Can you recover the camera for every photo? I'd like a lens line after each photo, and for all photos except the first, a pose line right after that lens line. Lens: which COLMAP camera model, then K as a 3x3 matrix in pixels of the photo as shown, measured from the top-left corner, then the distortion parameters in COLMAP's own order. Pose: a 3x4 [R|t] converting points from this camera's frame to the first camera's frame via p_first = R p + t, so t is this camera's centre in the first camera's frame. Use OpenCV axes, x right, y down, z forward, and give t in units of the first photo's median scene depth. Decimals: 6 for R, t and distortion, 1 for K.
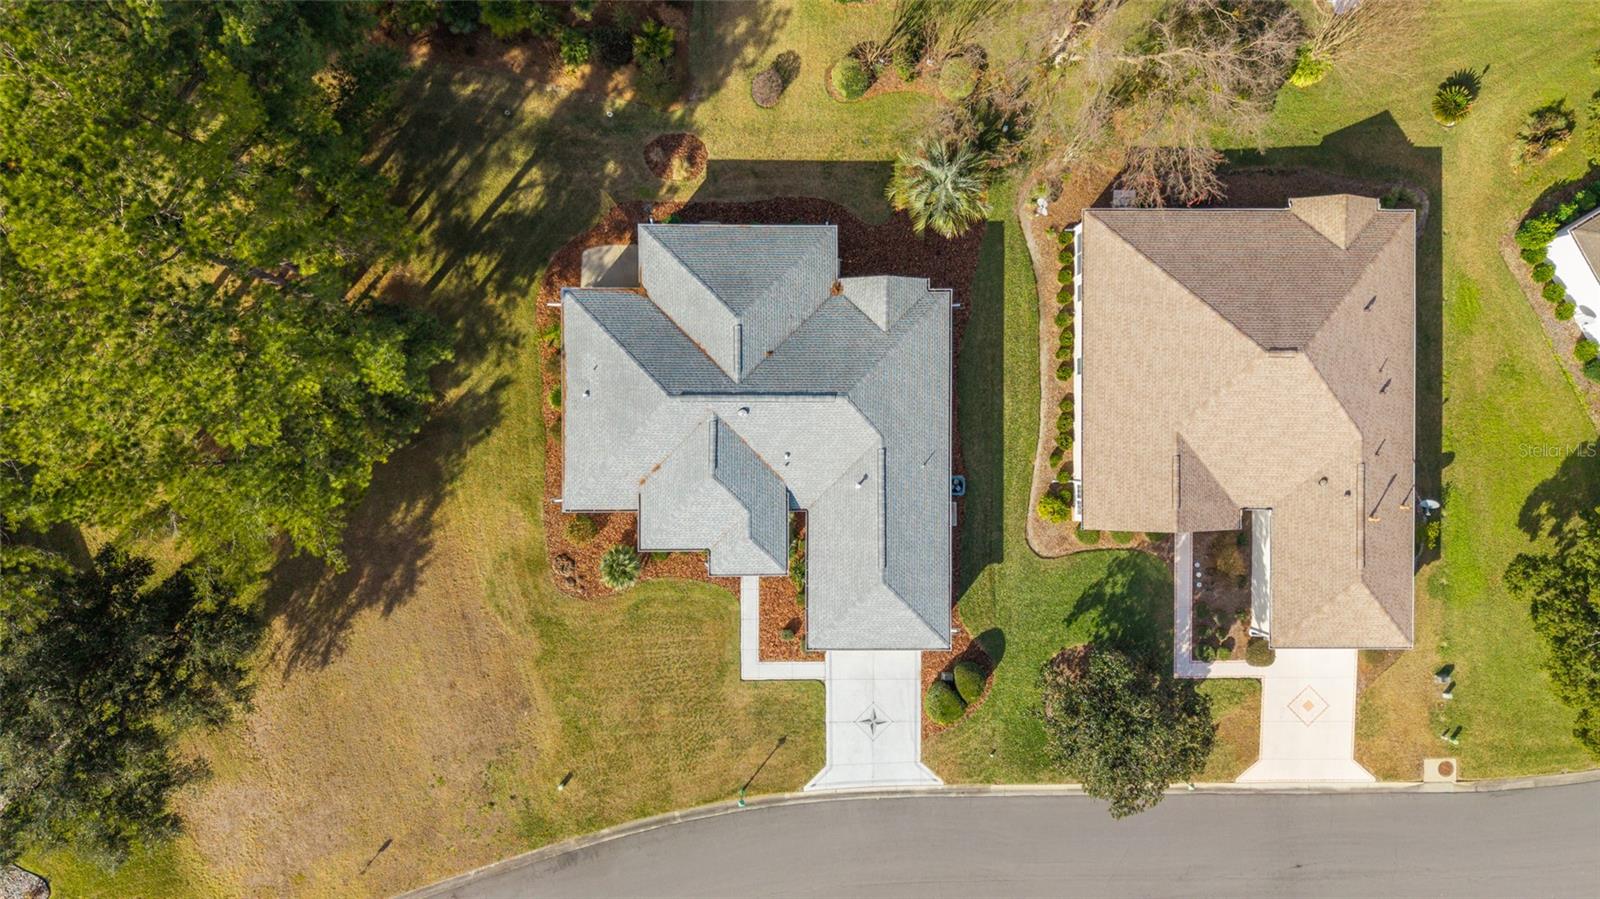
lens RADIAL K [[1067.9, 0, 800.6], [0, 1067.9, 445.6], [0, 0, 1]] dist [0.024112, -0.026989]
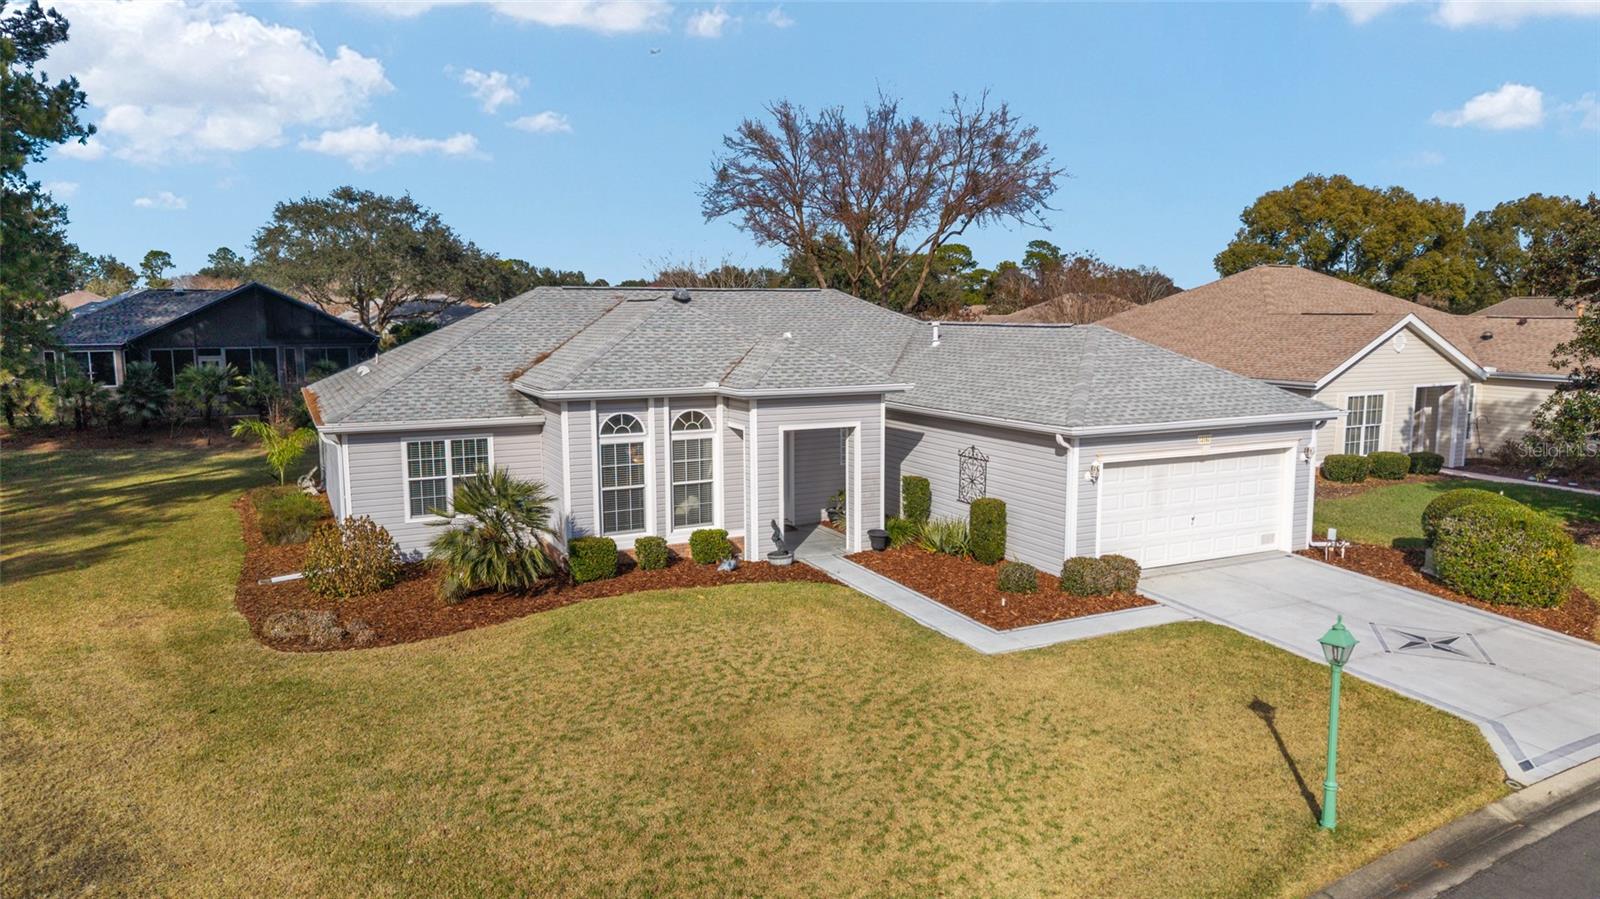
lens RADIAL K [[1067.9, 0, 801.7], [0, 1067.9, 452.2], [0, 0, 1]] dist [0.024112, -0.026989]
pose [[0.896736, -0.089130, 0.433499, -0.220968], [0.441734, 0.120209, -0.889056, 0.448256], [0.027131, 0.988739, 0.147167, 0.905143]]
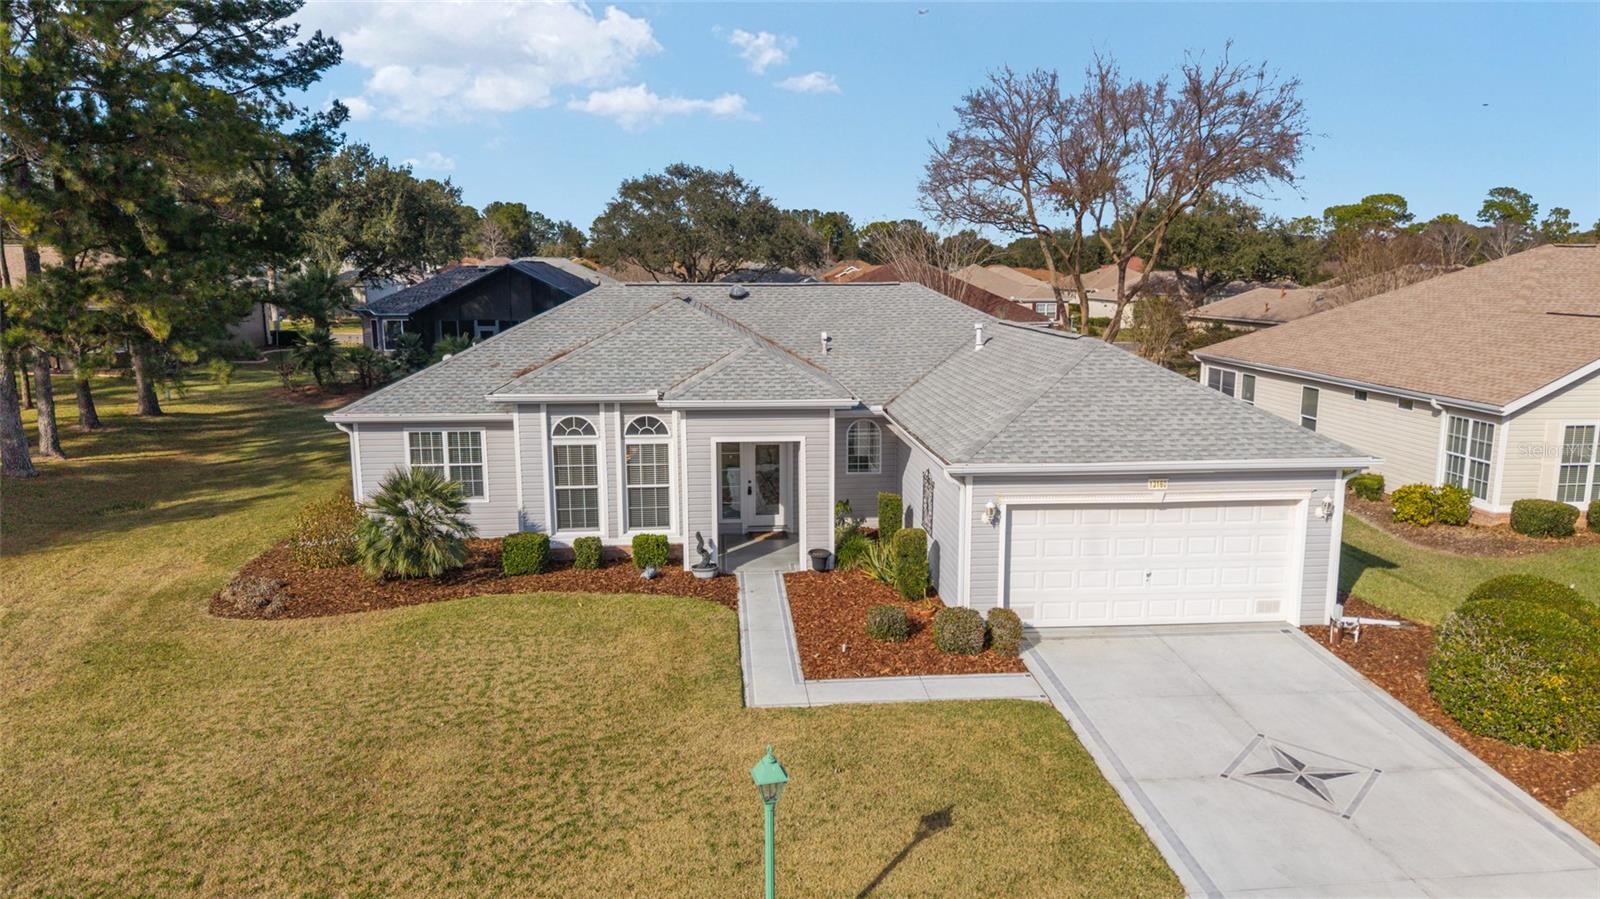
lens RADIAL K [[1067.9, 0, 802.2], [0, 1067.9, 449.6], [0, 0, 1]] dist [0.024112, -0.026989]
pose [[0.996336, -0.042361, 0.074294, -0.059004], [0.080506, 0.171412, -0.981905, 0.478177], [0.028860, 0.984288, 0.174195, 0.891247]]
